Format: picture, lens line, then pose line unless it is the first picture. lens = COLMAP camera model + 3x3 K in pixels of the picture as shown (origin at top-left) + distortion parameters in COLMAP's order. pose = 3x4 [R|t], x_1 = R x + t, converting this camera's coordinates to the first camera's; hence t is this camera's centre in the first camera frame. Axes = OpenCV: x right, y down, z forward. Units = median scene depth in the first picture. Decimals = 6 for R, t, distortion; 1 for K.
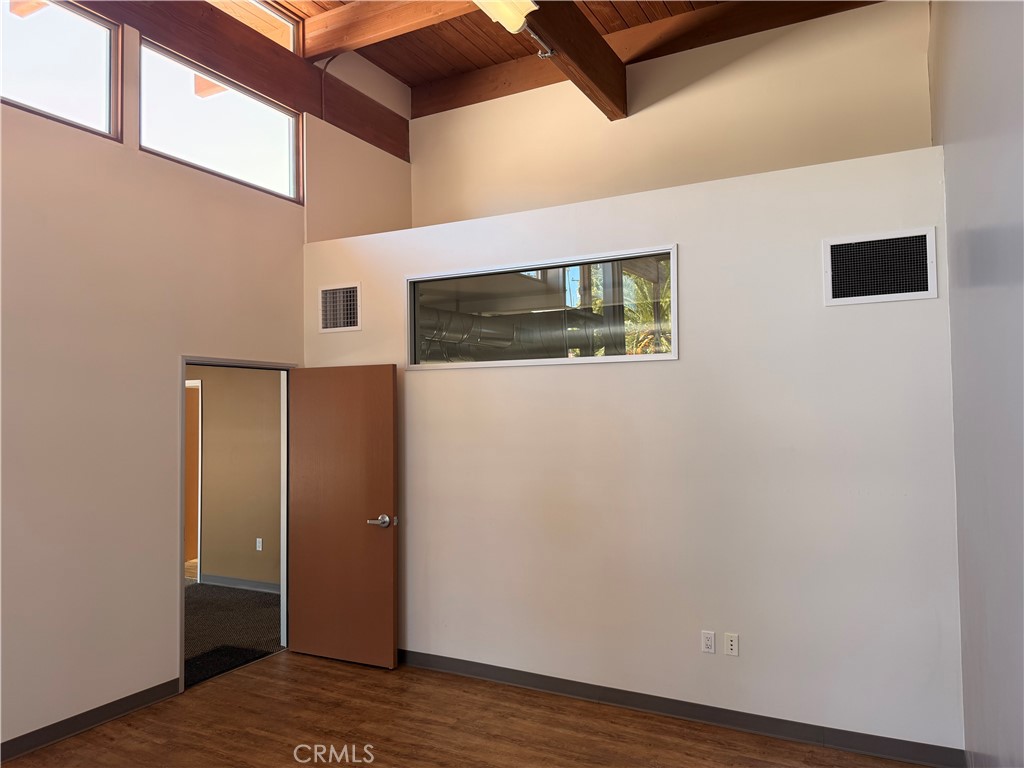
lens RADIAL K [[727.6, 0, 512.0], [0, 727.6, 384.0], [0, 0, 1]] dist [0.032920, -0.029485]
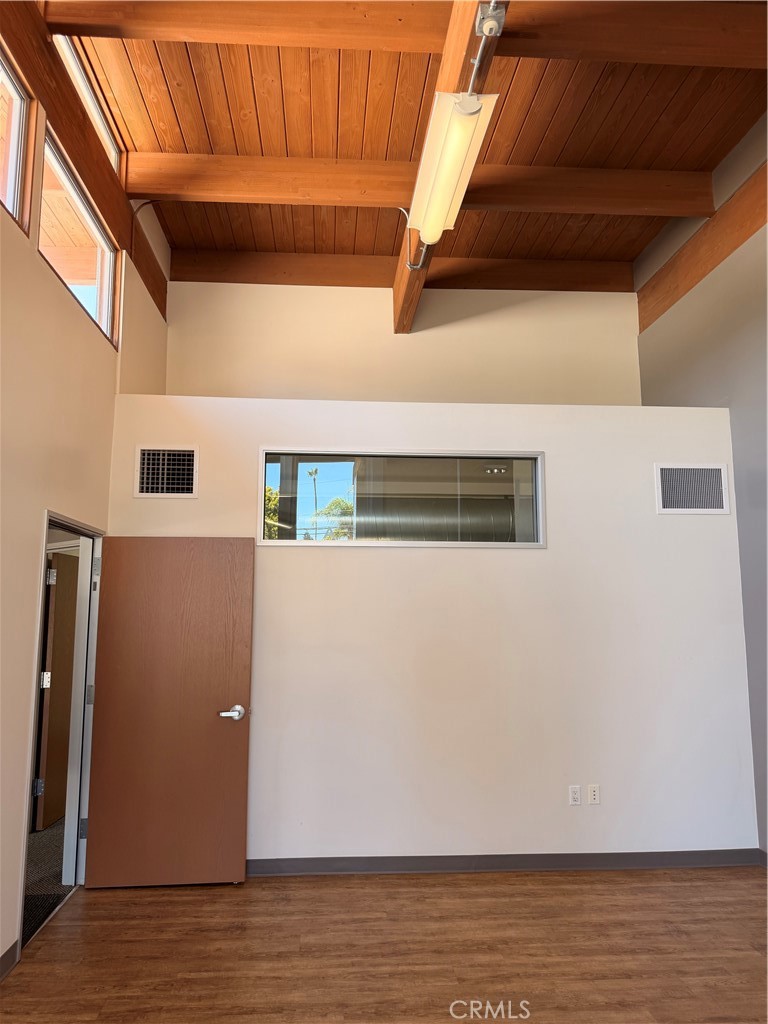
lens RADIAL K [[727.6, 0, 364.0], [0, 727.6, 508.8], [0, 0, 1]] dist [0.032920, -0.029485]
pose [[0.845393, 0.086623, 0.527074, -0.627449], [-0.029872, 0.992886, -0.115264, 0.045460], [-0.533309, 0.081699, 0.841966, 0.161613]]
